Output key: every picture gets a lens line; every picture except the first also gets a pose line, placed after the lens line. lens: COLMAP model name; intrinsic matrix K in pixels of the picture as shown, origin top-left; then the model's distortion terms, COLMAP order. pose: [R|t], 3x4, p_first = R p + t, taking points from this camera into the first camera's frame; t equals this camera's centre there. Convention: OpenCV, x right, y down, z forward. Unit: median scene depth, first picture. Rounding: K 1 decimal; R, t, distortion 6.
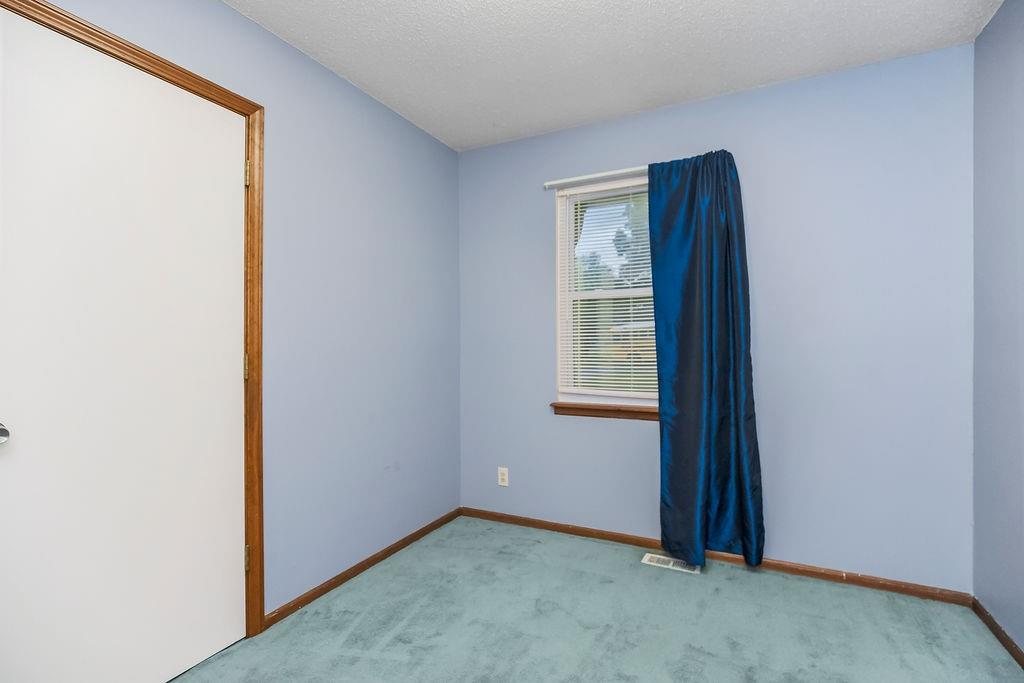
lens RADIAL K [[470.9, 0, 514.7], [0, 470.9, 346.5], [0, 0, 1]] dist [-0.009119, 0.002894]
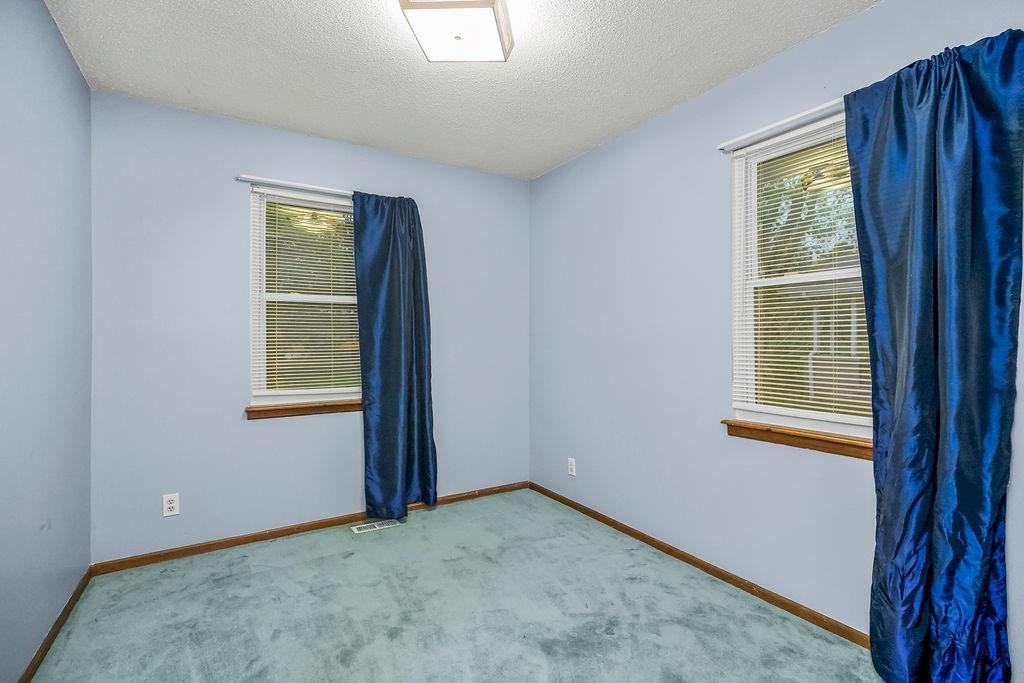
lens RADIAL K [[470.9, 0, 515.4], [0, 470.9, 339.4], [0, 0, 1]] dist [-0.009119, 0.002894]
pose [[0.530725, 0.003536, 0.847537, -0.500066], [0.003363, 0.999975, -0.006278, -0.012341], [-0.847537, 0.006182, 0.530700, 0.046054]]
